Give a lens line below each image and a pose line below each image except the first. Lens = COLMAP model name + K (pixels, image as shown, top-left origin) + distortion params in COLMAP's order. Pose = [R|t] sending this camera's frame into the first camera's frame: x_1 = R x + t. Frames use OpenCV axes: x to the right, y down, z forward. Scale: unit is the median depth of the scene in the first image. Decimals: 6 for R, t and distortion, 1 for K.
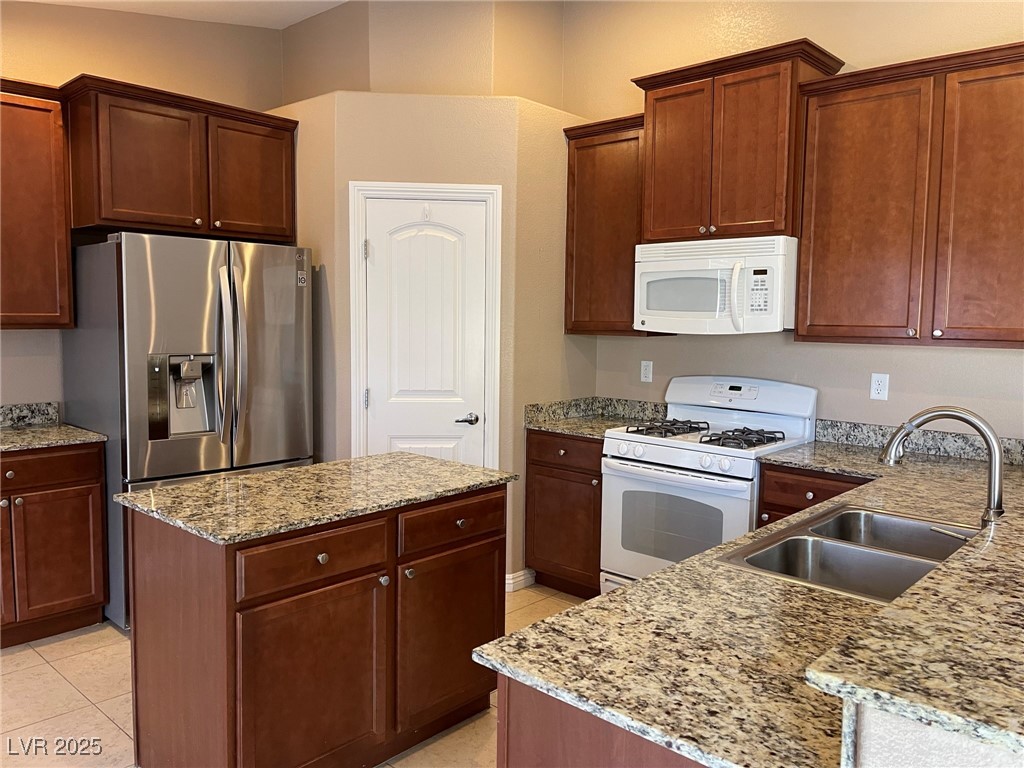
lens RADIAL K [[785.9, 0, 512.0], [0, 785.9, 384.0], [0, 0, 1]] dist [0.029670, -0.003491]
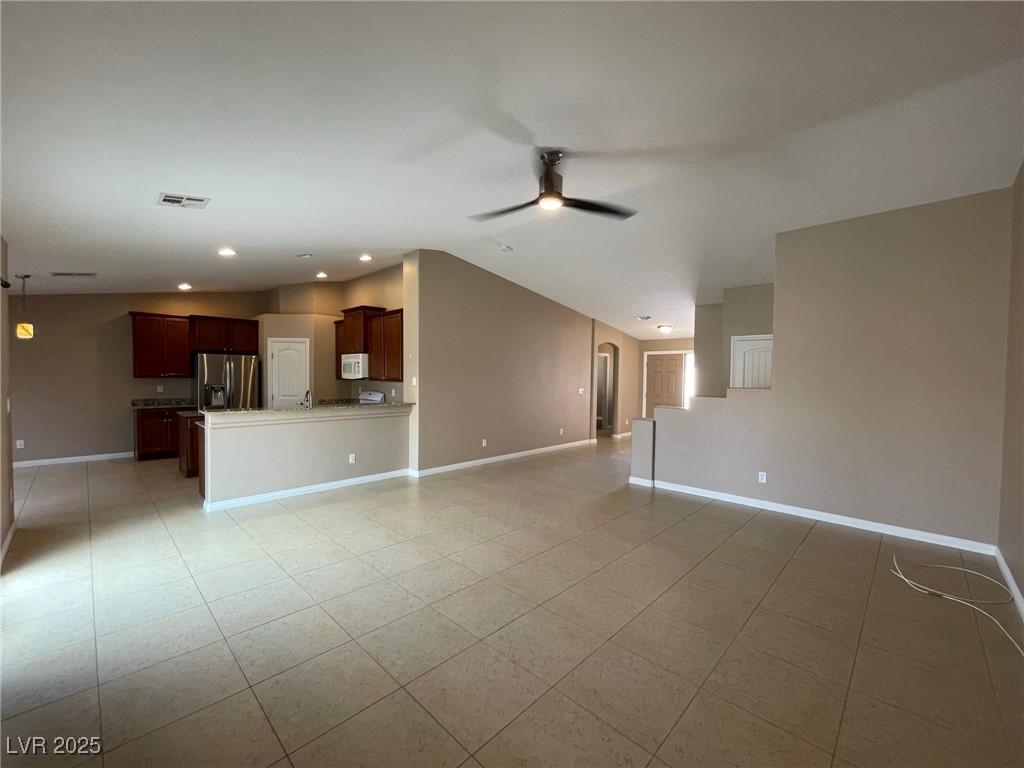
lens RADIAL K [[419.3, 0, 510.2], [0, 419.3, 387.4], [0, 0, 1]] dist [-0.000339, 0.000425]
pose [[0.999383, -0.000682, -0.035108, 0.992534], [-0.001515, 0.998043, -0.062512, 0.093146], [0.035082, 0.062527, 0.997427, -0.892850]]
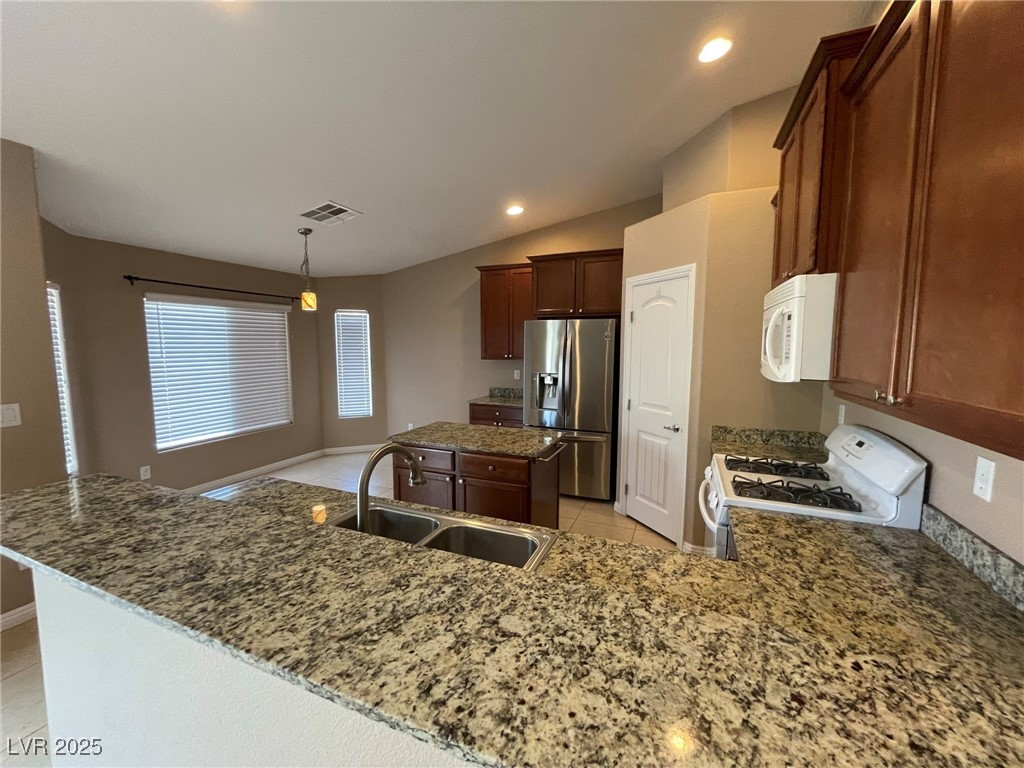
lens RADIAL K [[419.3, 0, 510.2], [0, 419.3, 387.4], [0, 0, 1]] dist [-0.000339, 0.000425]
pose [[0.329395, 0.085431, -0.940319, 0.594023], [-0.080780, 0.994797, 0.062083, -0.055828], [0.940730, 0.055509, 0.334582, 0.466974]]
